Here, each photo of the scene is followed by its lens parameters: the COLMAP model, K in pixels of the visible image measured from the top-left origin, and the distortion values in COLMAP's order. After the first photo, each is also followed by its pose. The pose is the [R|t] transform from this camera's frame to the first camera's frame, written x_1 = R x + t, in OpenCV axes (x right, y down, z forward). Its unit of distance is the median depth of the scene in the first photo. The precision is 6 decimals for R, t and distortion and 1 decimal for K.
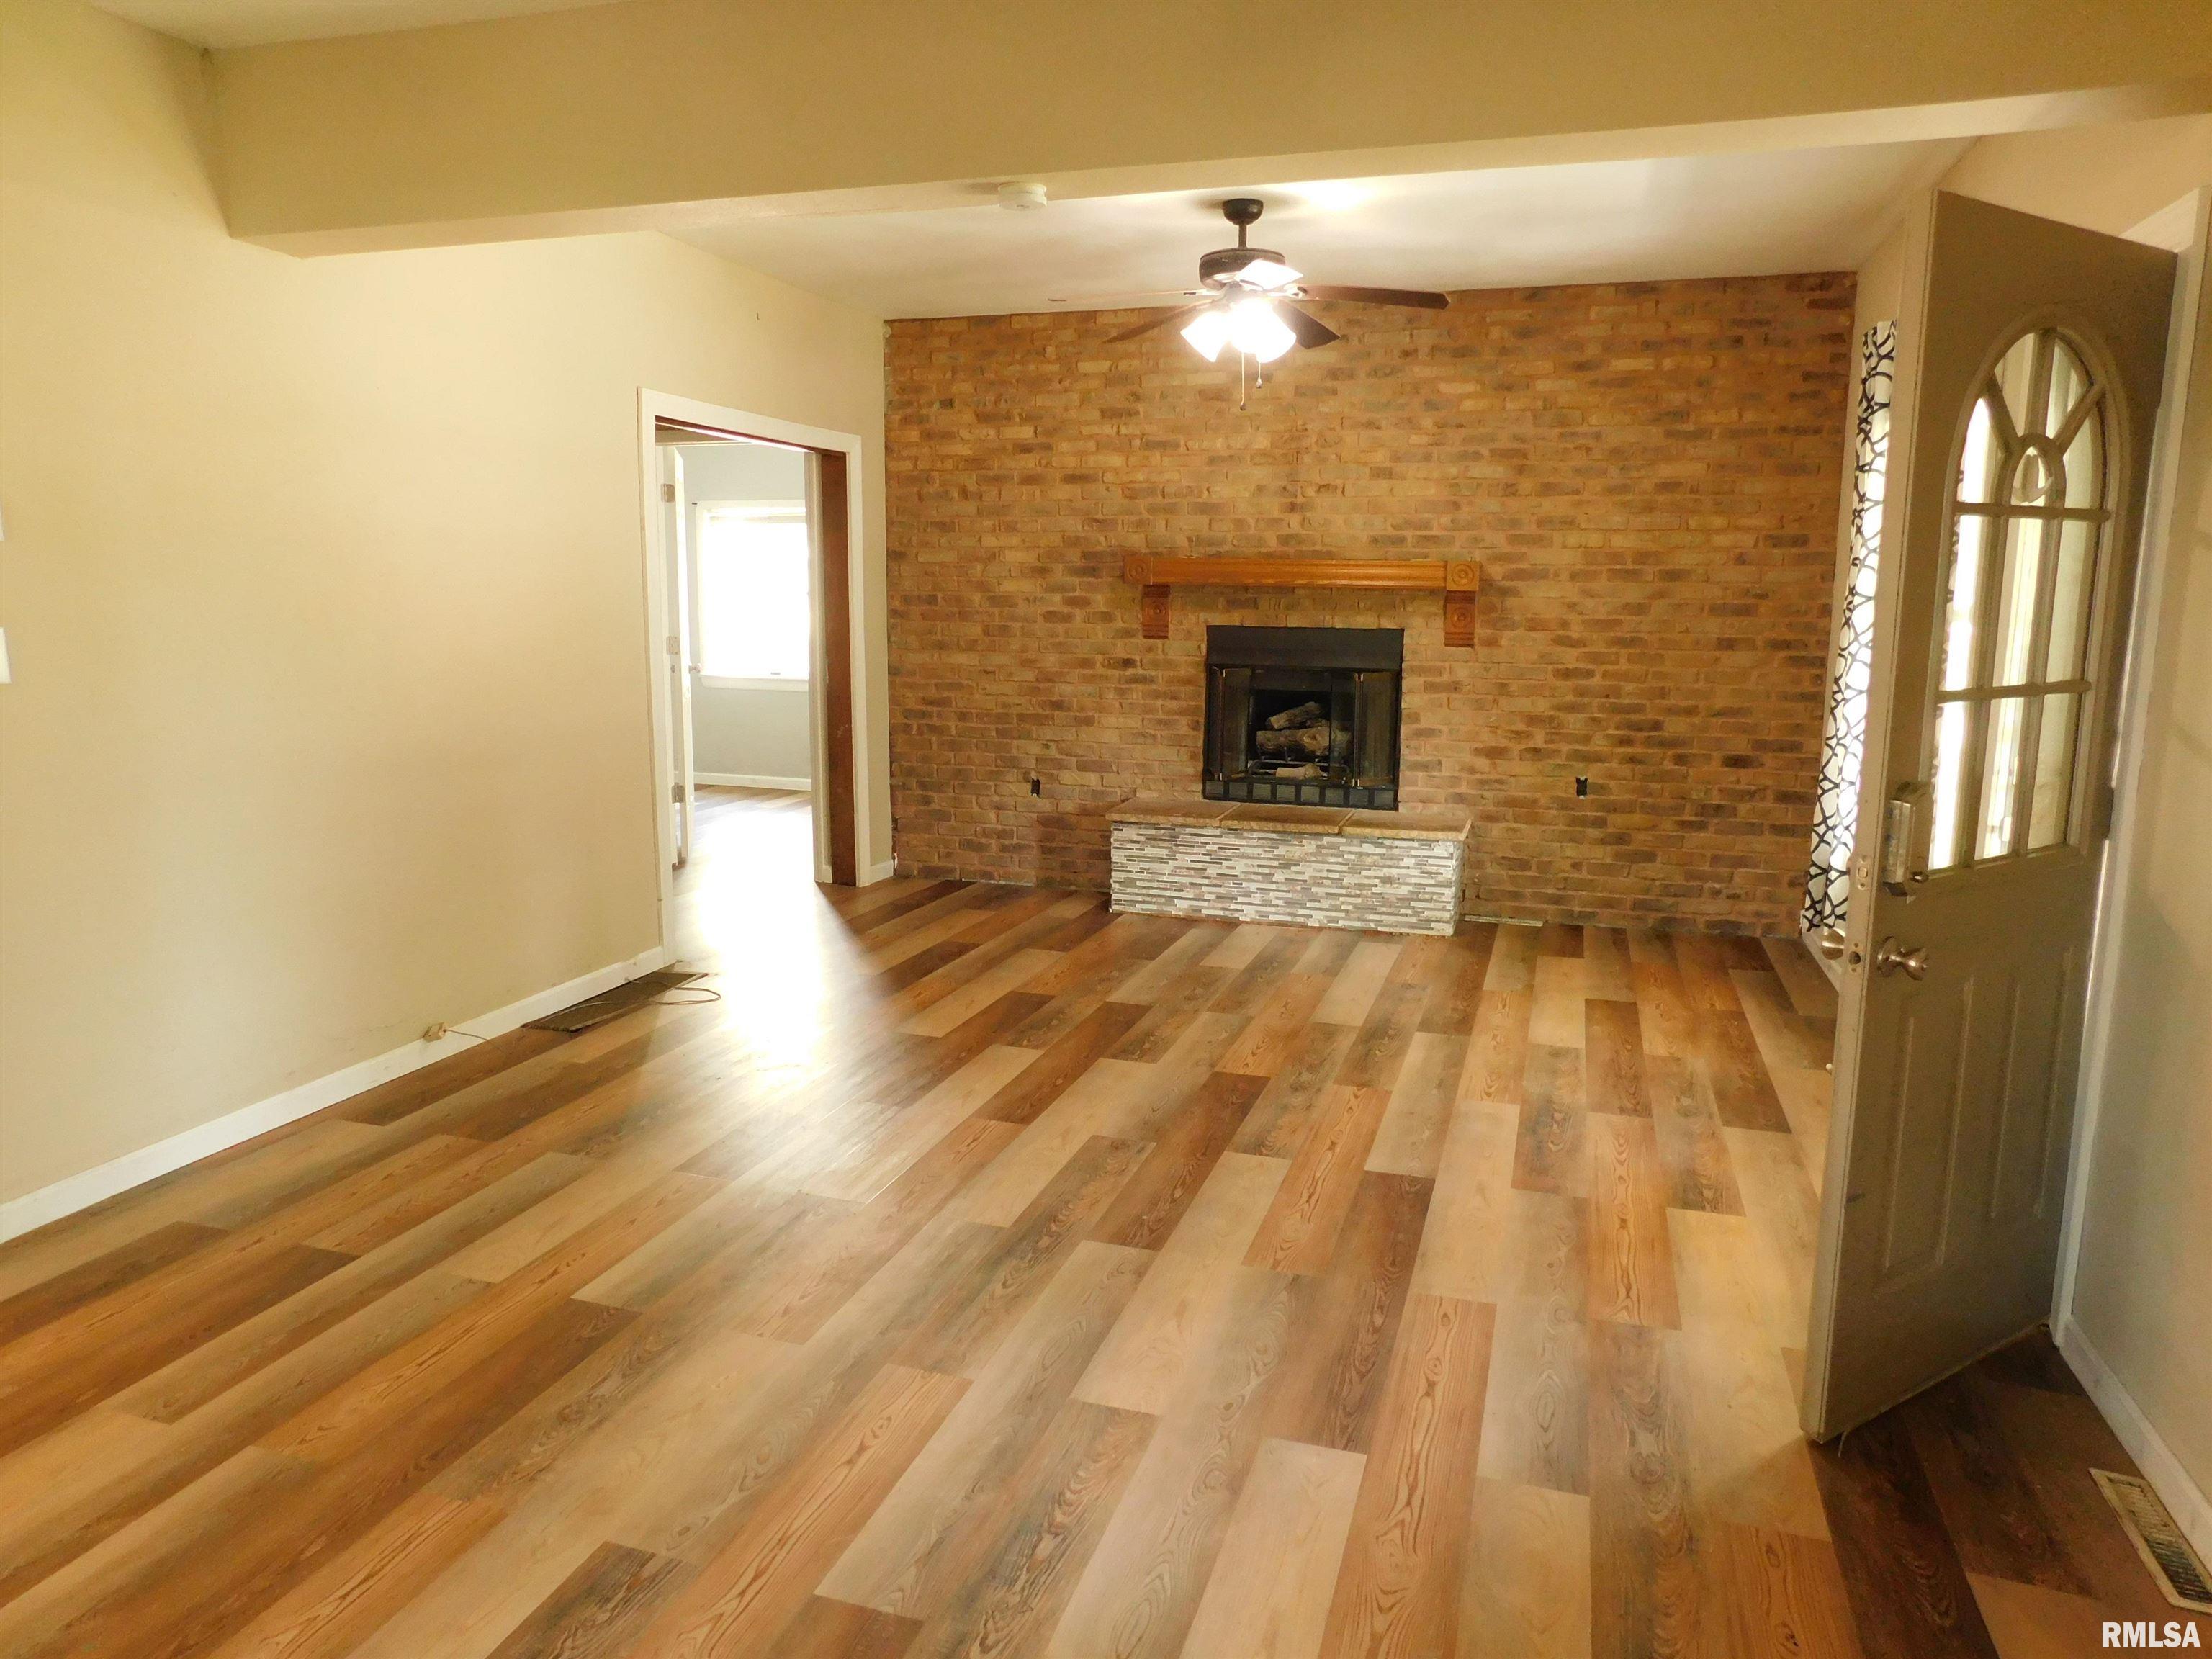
lens RADIAL K [[1473.5, 0, 1105.1], [0, 1473.5, 828.7], [0, 0, 1]] dist [0.003002, 0.019247]
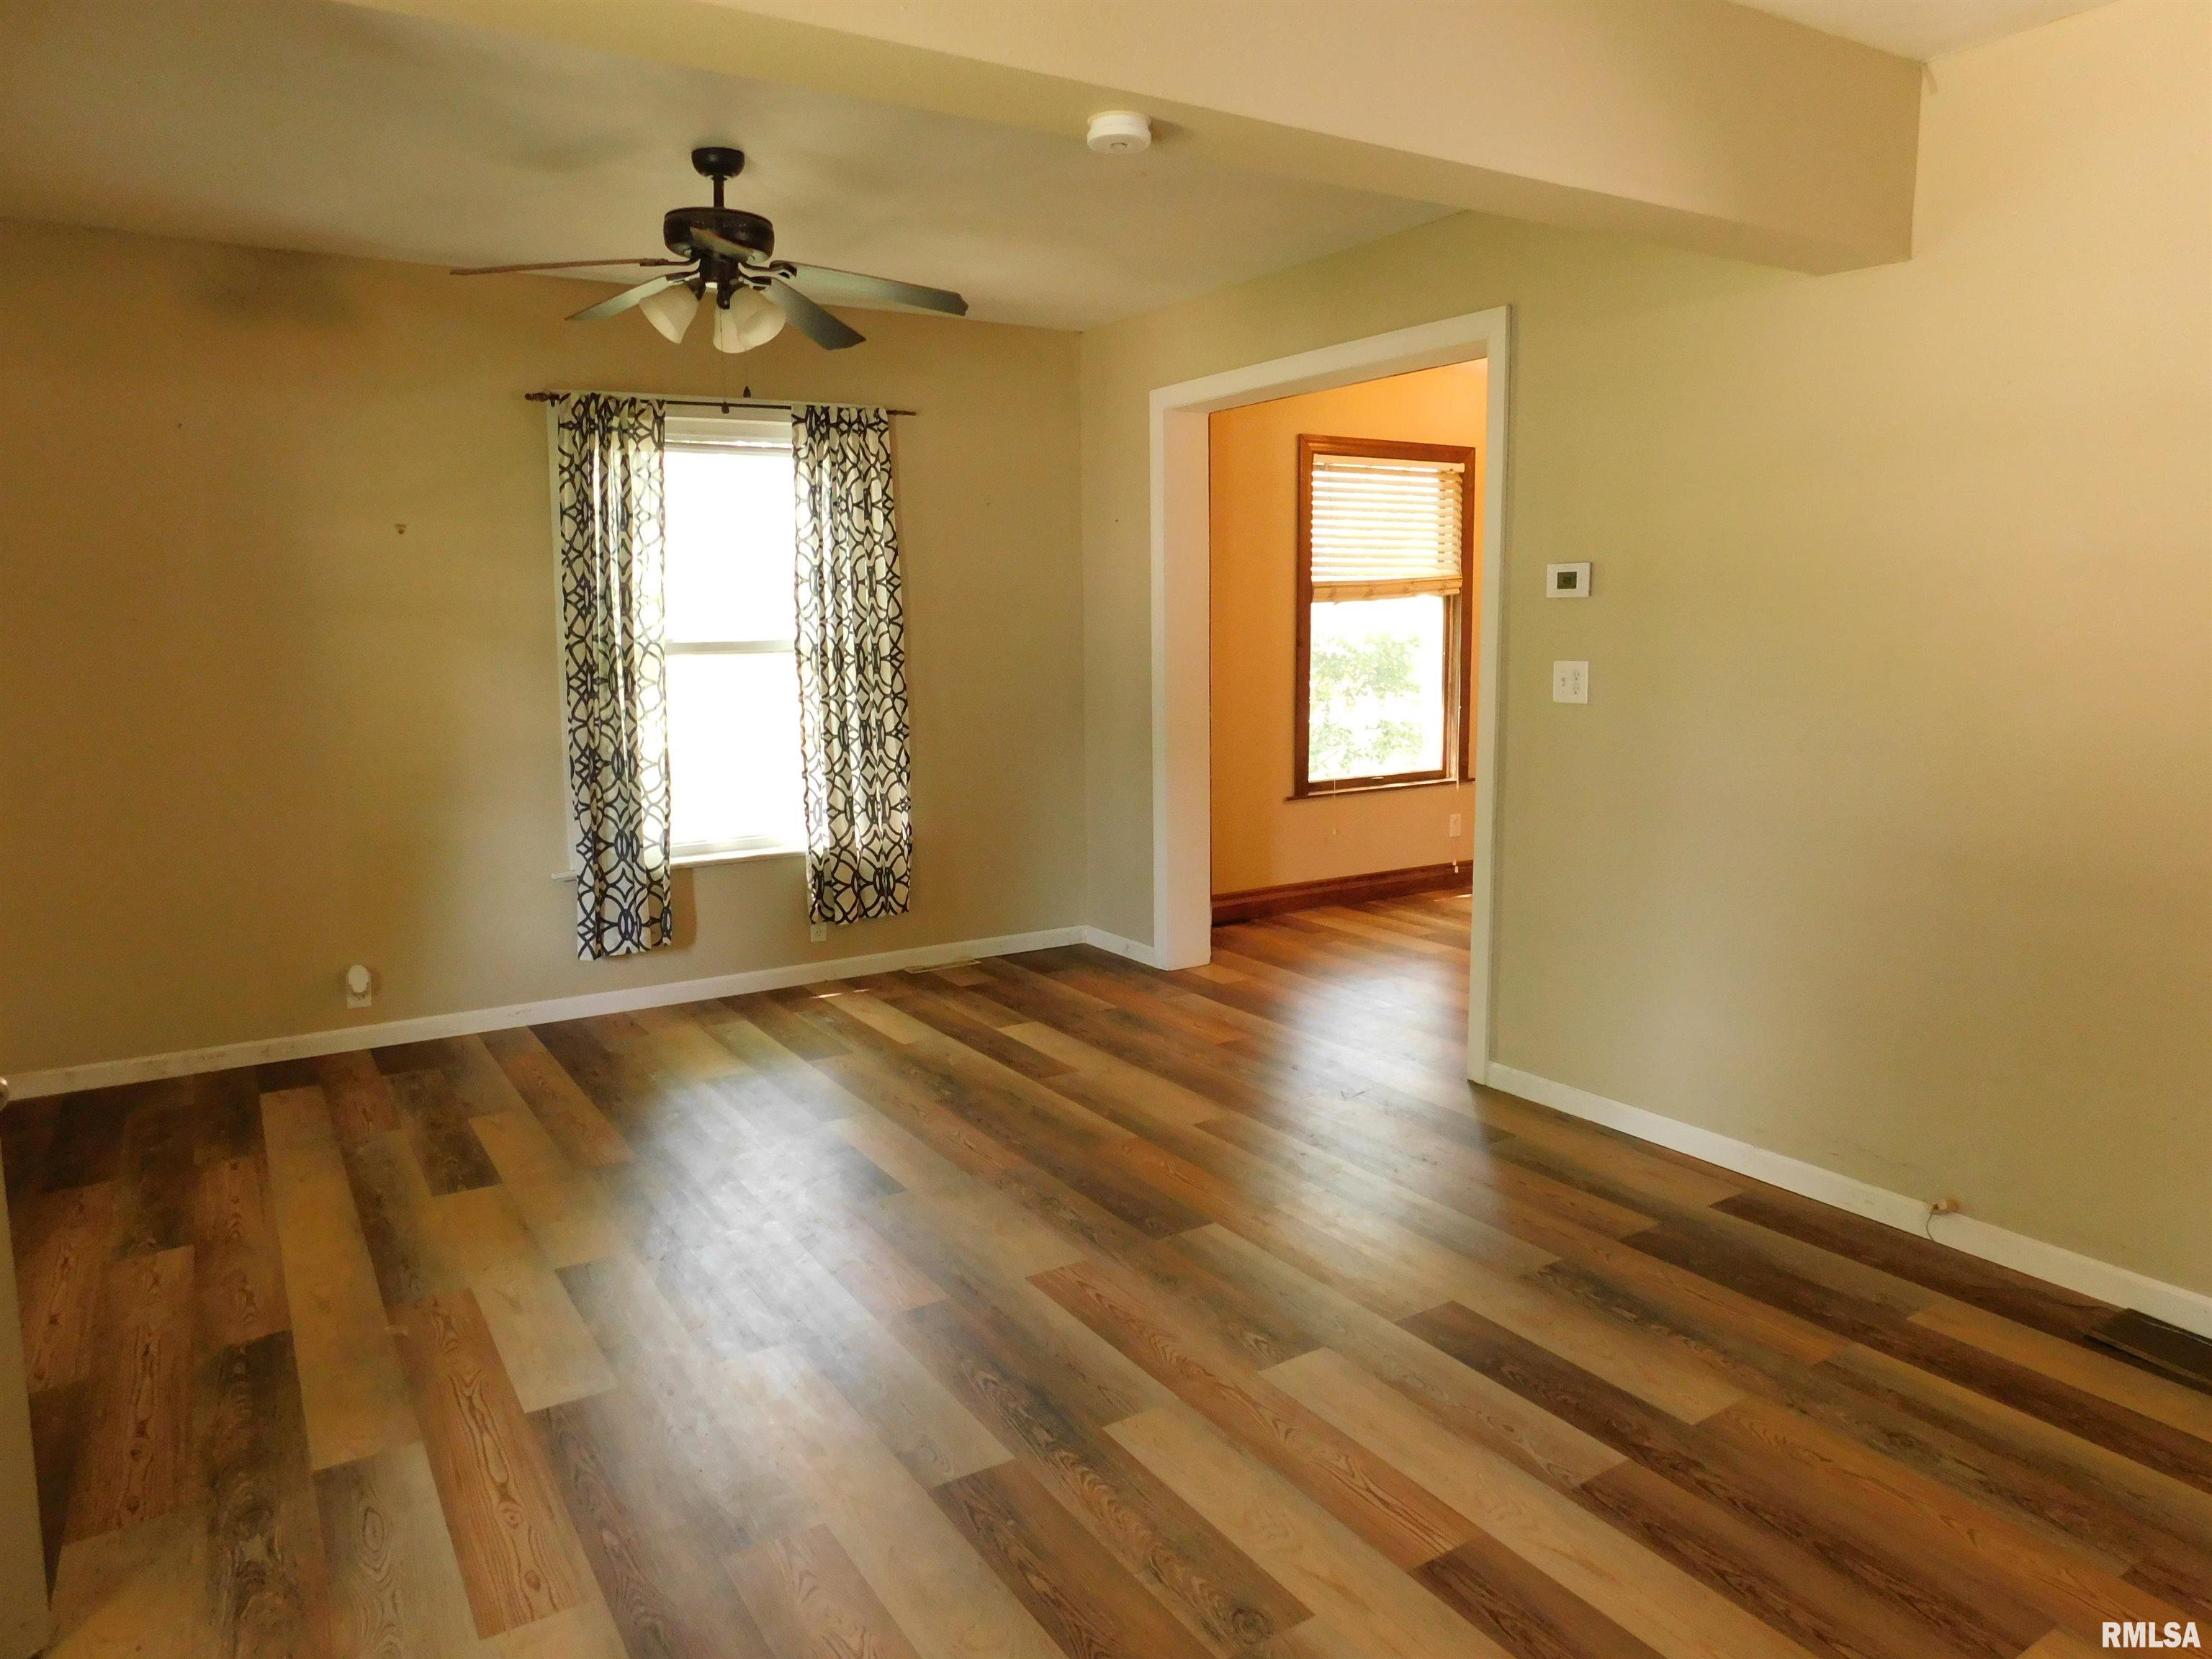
lens RADIAL K [[1473.5, 0, 1109.9], [0, 1473.5, 825.8], [0, 0, 1]] dist [0.003002, 0.019247]
pose [[-0.649866, 0.106679, -0.752525, 0.642774], [-0.114354, 0.965107, 0.235568, -0.307325], [0.751397, 0.239142, -0.614991, 1.790293]]
